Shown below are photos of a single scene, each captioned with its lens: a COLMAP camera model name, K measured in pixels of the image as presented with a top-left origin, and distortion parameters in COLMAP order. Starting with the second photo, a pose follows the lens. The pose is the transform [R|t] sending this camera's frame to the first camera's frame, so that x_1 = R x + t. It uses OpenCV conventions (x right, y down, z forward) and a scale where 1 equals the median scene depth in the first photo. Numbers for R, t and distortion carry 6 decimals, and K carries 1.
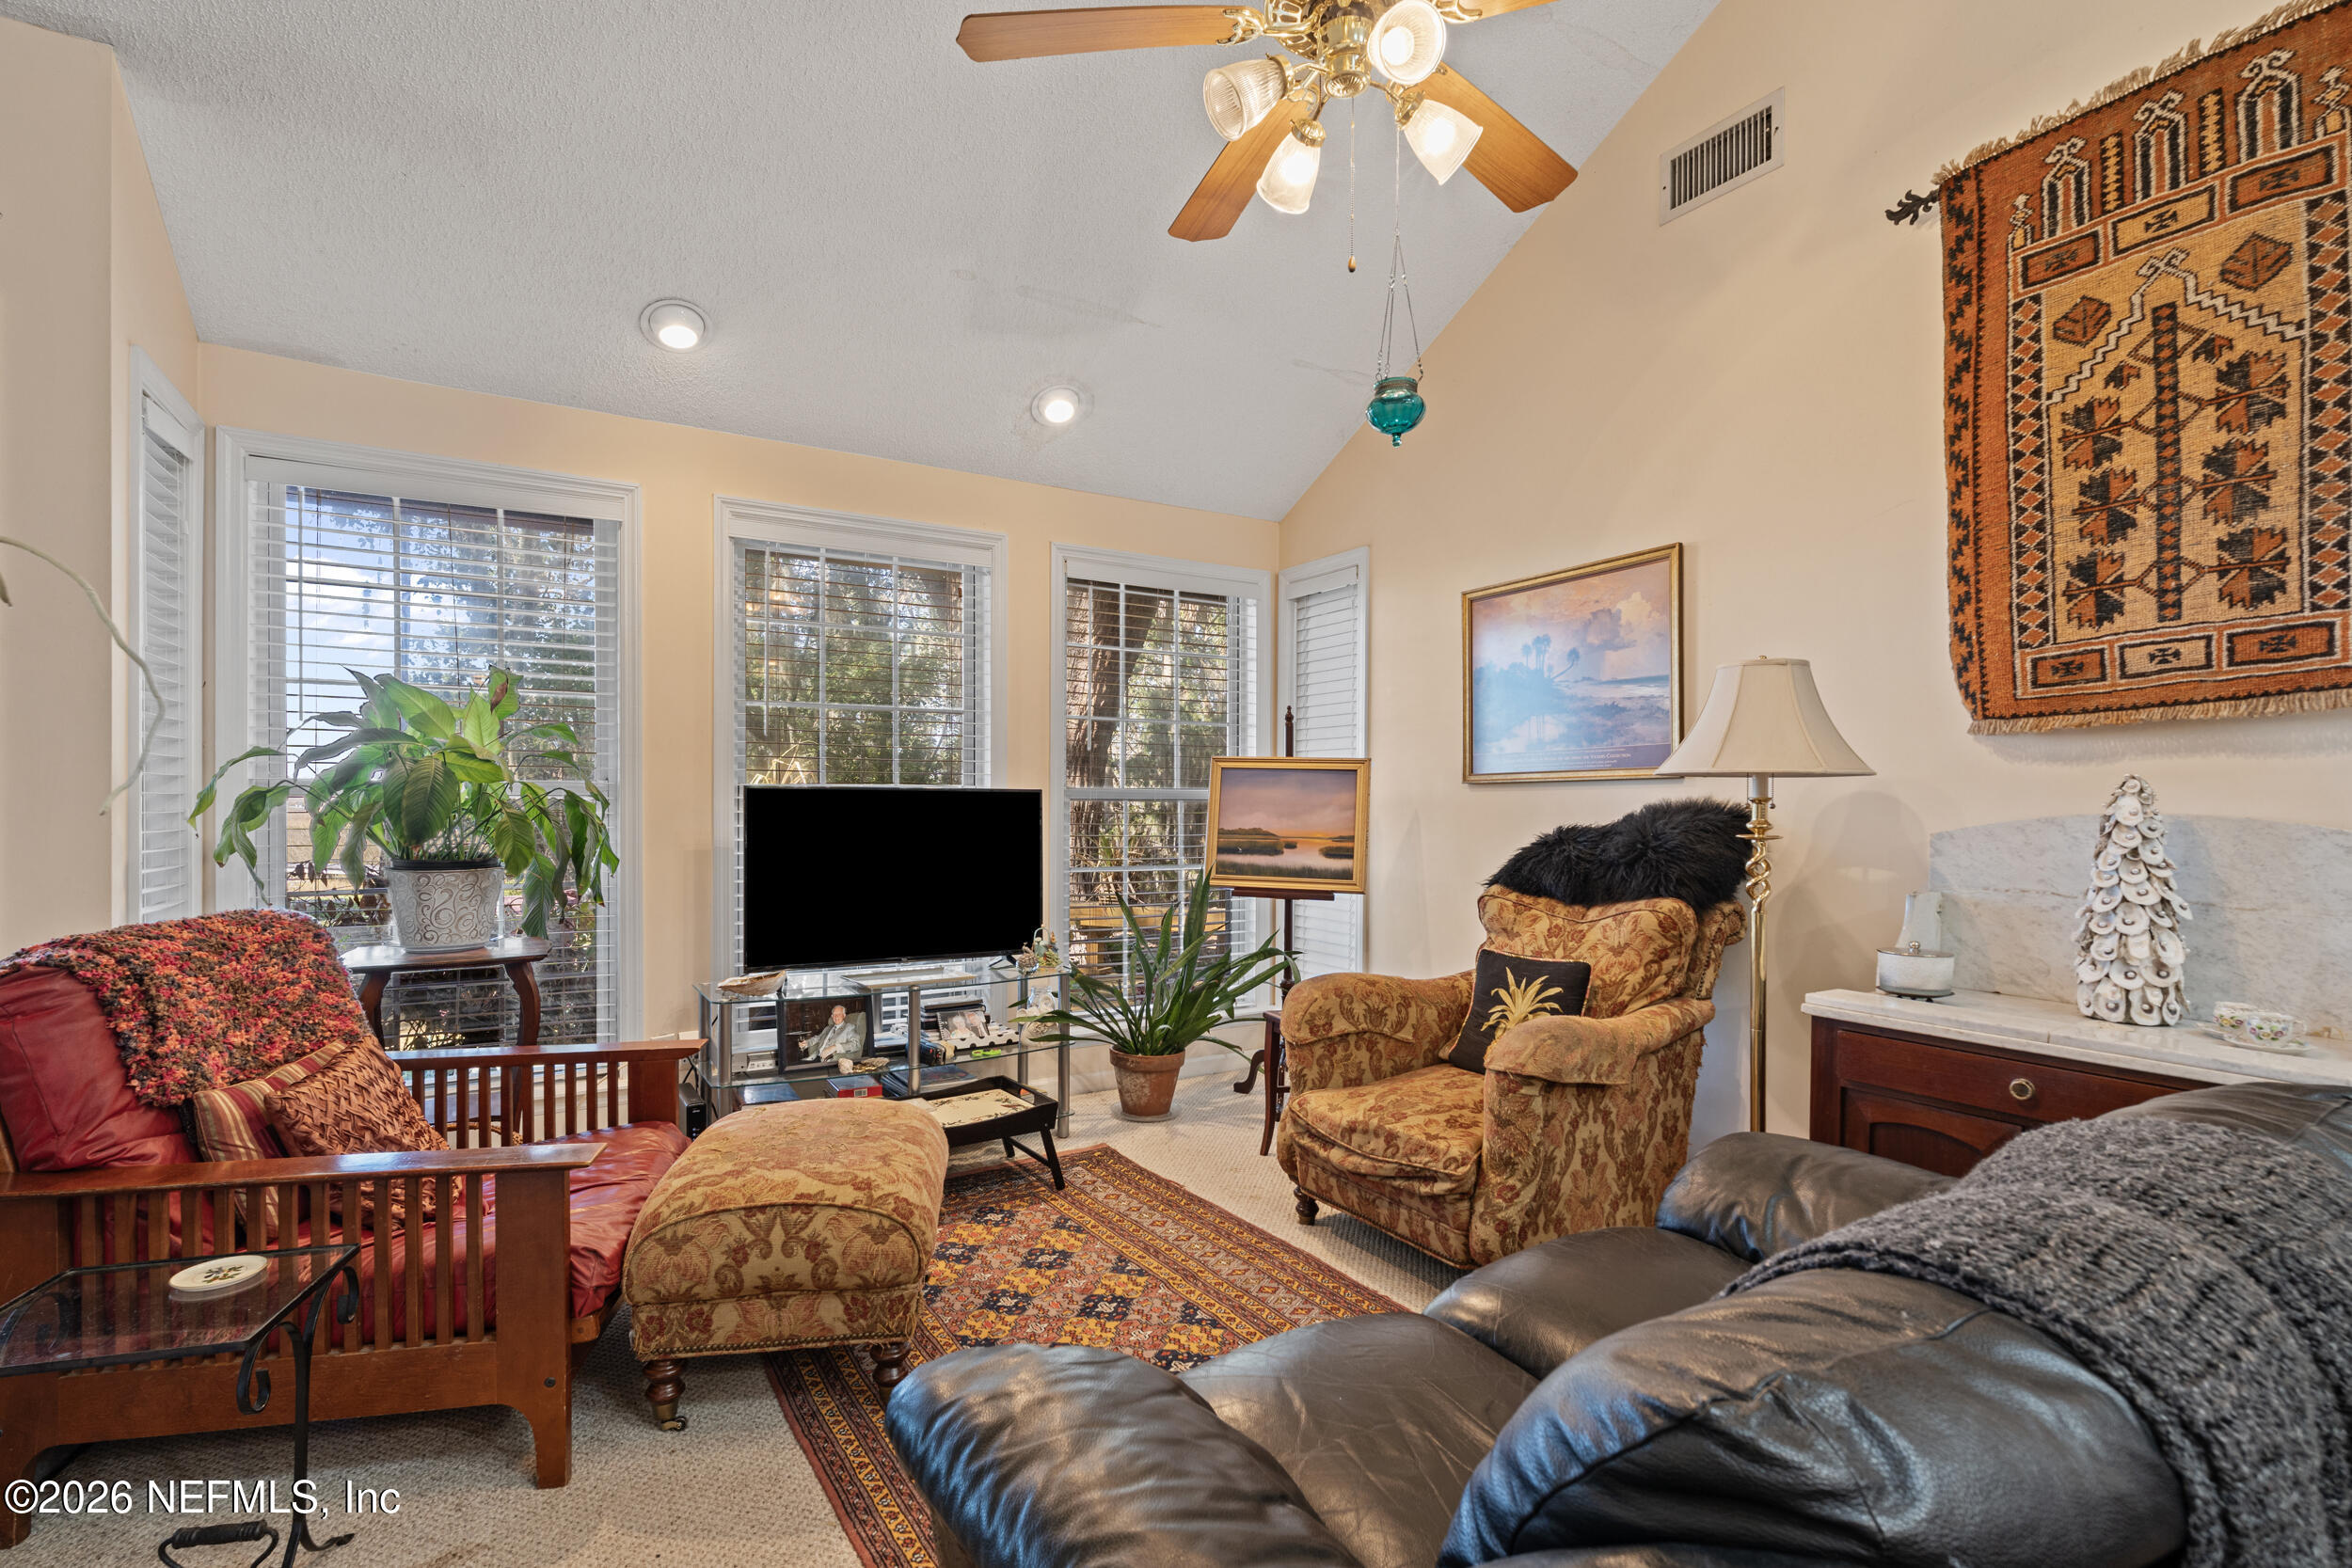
lens RADIAL K [[1105.1, 0, 1177.9], [0, 1105.1, 797.5], [0, 0, 1]] dist [0.000167, 0.000114]
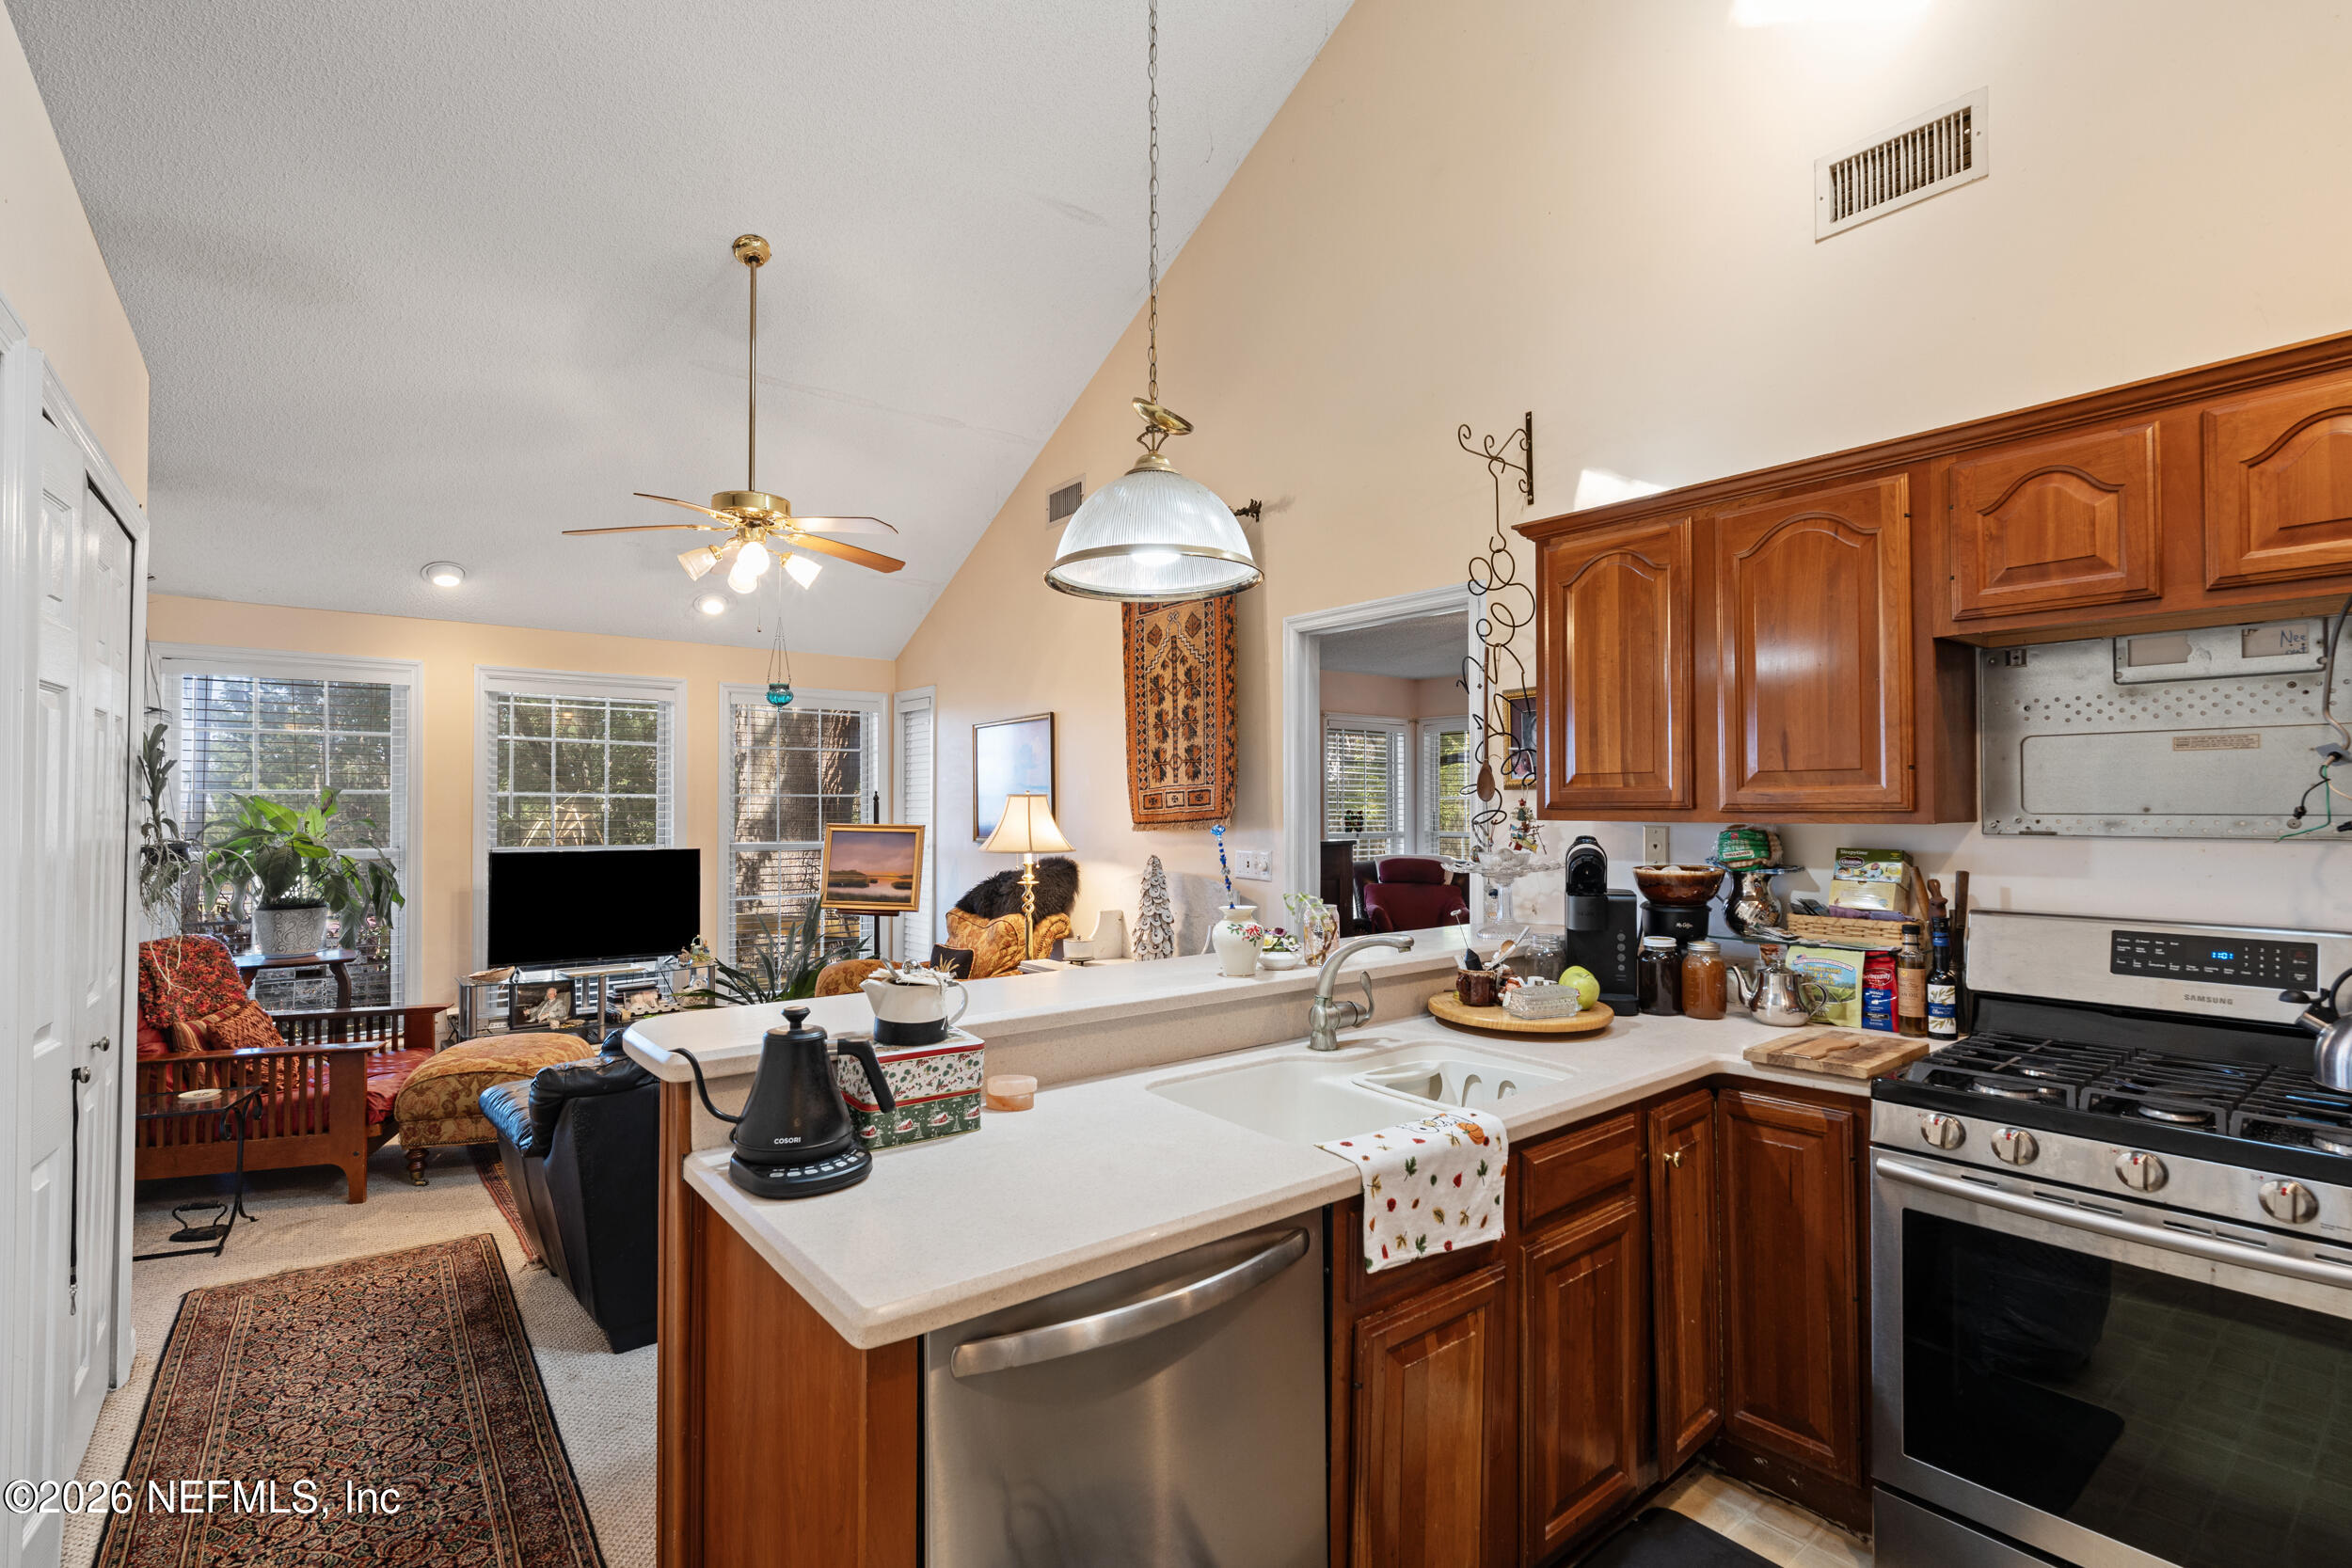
lens RADIAL K [[1096.5, 0, 1176.0], [0, 1096.5, 784.0], [0, 0, 1]] dist [-0.000023, 0.000088]
pose [[0.992312, -0.002618, 0.123730, 0.545816], [0.005191, 0.999777, -0.020481, -0.097965], [-0.123649, 0.020966, 0.992105, -0.963864]]
